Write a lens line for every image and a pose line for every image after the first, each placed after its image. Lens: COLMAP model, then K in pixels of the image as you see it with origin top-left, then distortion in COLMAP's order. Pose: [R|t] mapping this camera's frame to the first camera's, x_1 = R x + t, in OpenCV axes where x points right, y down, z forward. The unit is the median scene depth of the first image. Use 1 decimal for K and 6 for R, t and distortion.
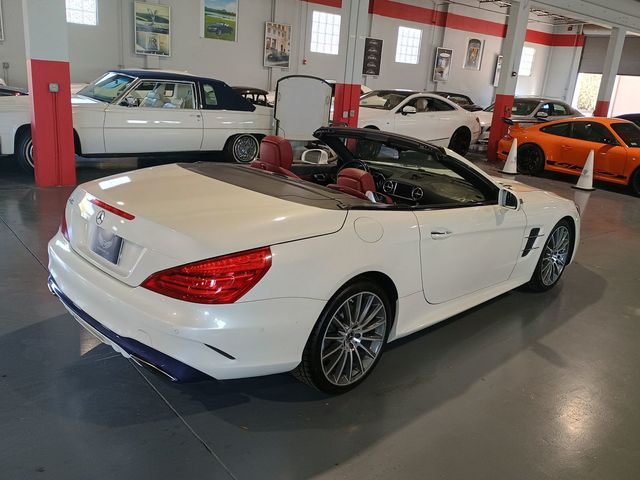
lens RADIAL K [[543.9, 0, 320.0], [0, 543.9, 240.0], [0, 0, 1]] dist [0.083807, -0.110138]
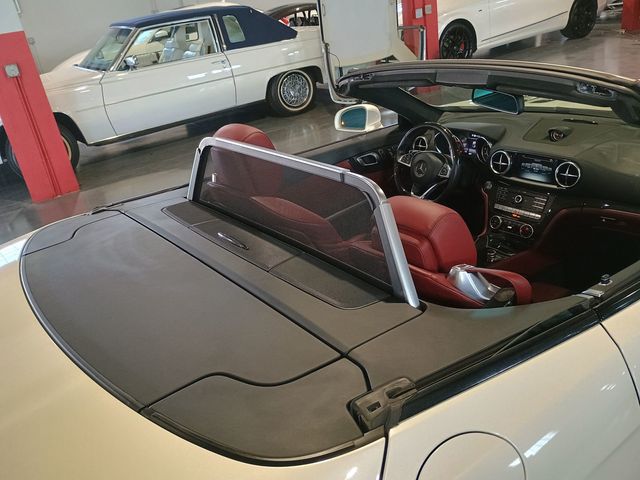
lens RADIAL K [[549.3, 0, 331.4], [0, 549.3, 238.5], [0, 0, 1]] dist [0.075059, -0.098272]
pose [[0.971094, -0.148932, -0.186538, 0.026294], [0.175362, 0.975312, 0.134222, -0.056237], [0.161943, -0.163054, 0.973236, 0.210186]]
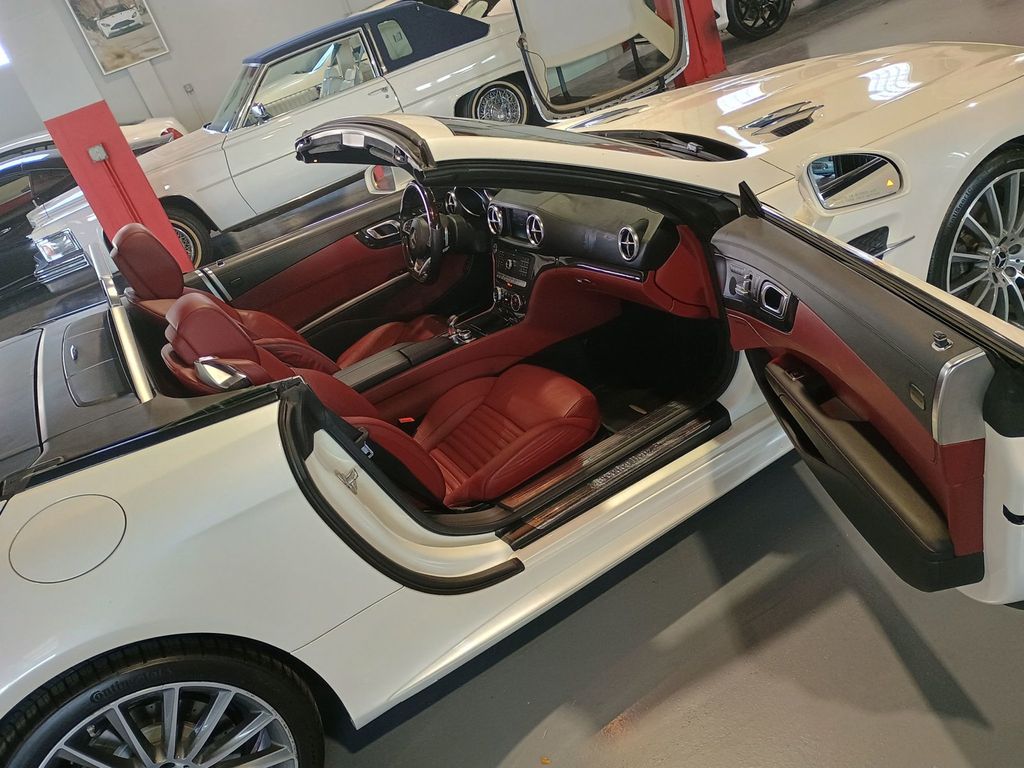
lens RADIAL K [[878.8, 0, 530.3], [0, 878.8, 381.6], [0, 0, 1]] dist [0.075059, -0.098272]
pose [[0.885486, -0.216511, -0.411143, 0.176257], [0.296015, 0.944875, 0.139953, -0.030619], [0.358177, -0.245630, 0.900764, 0.175693]]
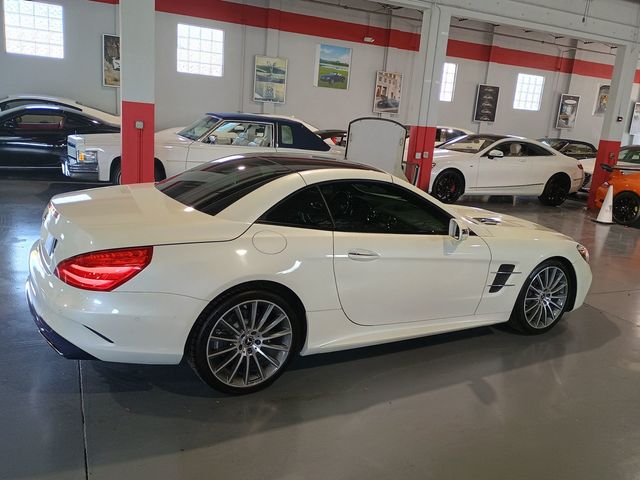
lens RADIAL K [[544.1, 0, 331.7], [0, 544.1, 237.6], [0, 0, 1]] dist [0.071804, -0.082058]
pose [[0.971109, 0.056232, -0.231918, 0.132749], [-0.076320, 0.993983, -0.078571, 0.013534], [0.226105, 0.094001, 0.969557, -0.006294]]
